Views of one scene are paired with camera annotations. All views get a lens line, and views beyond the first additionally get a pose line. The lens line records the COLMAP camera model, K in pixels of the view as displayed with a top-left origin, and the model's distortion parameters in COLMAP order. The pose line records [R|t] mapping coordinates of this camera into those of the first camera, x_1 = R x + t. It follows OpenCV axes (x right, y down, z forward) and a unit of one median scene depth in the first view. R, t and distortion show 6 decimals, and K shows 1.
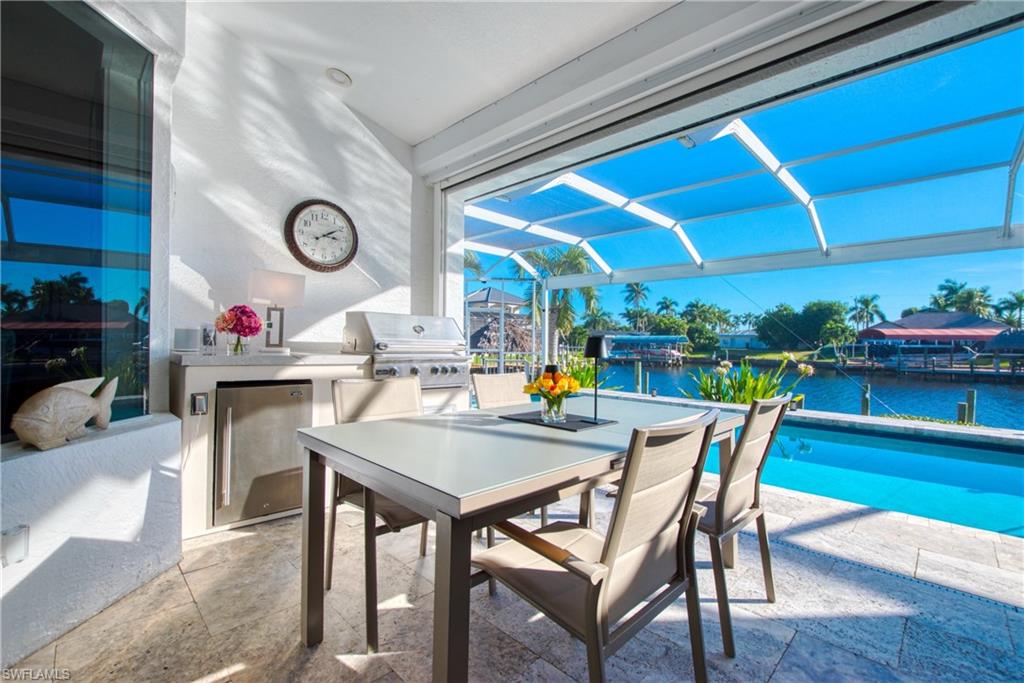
lens RADIAL K [[446.9, 0, 521.1], [0, 446.9, 338.2], [0, 0, 1]] dist [-0.021671, 0.002679]
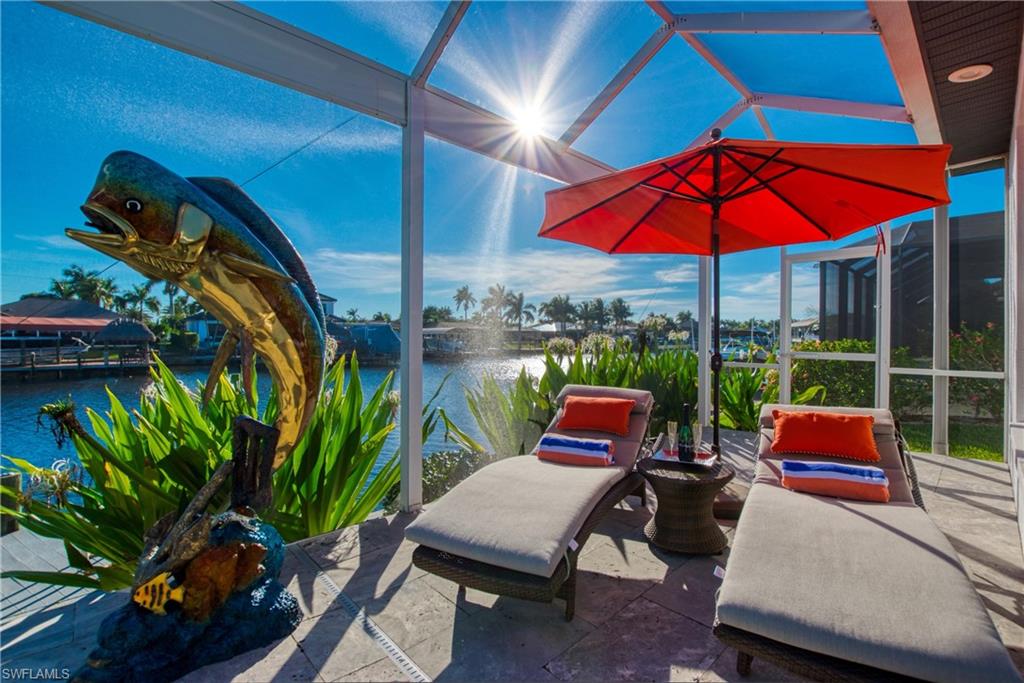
lens RADIAL K [[446.9, 0, 532.2], [0, 446.9, 336.9], [0, 0, 1]] dist [-0.021671, 0.002679]
pose [[0.012512, -0.010367, 0.999868, 0.091353], [-0.005367, 0.999931, 0.010434, 0.001419], [-0.999907, -0.005497, 0.012456, 0.042240]]
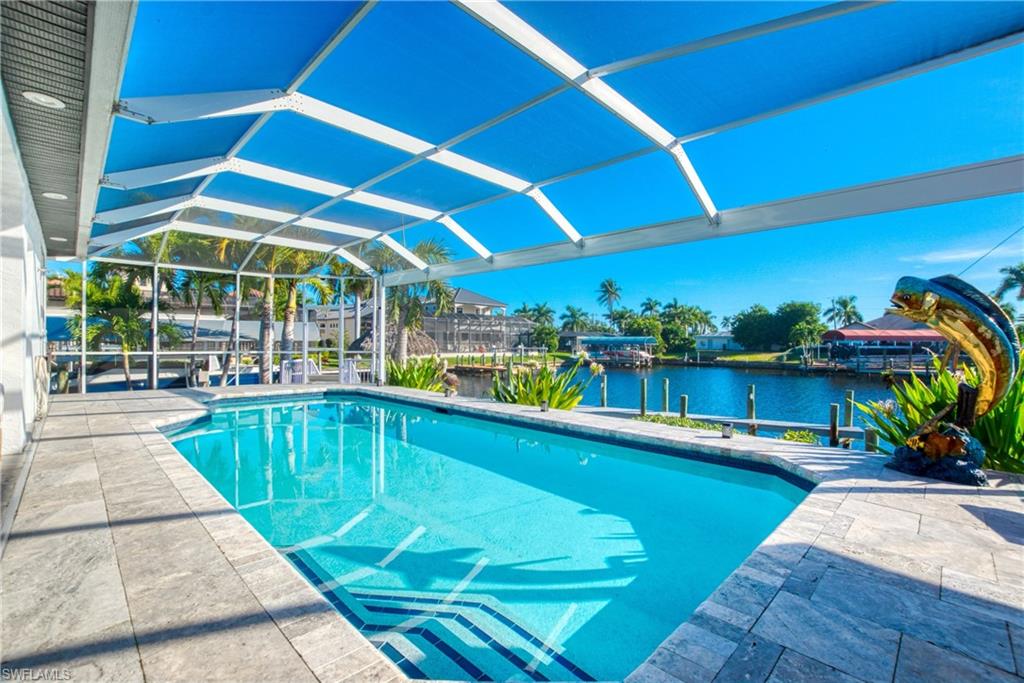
lens RADIAL K [[446.9, 0, 517.5], [0, 446.9, 341.9], [0, 0, 1]] dist [-0.021671, 0.002679]
pose [[0.999999, 0.000905, -0.000474, 0.061717], [-0.000903, 0.999986, 0.005147, 0.001196], [0.000479, -0.005147, 0.999987, 0.004703]]
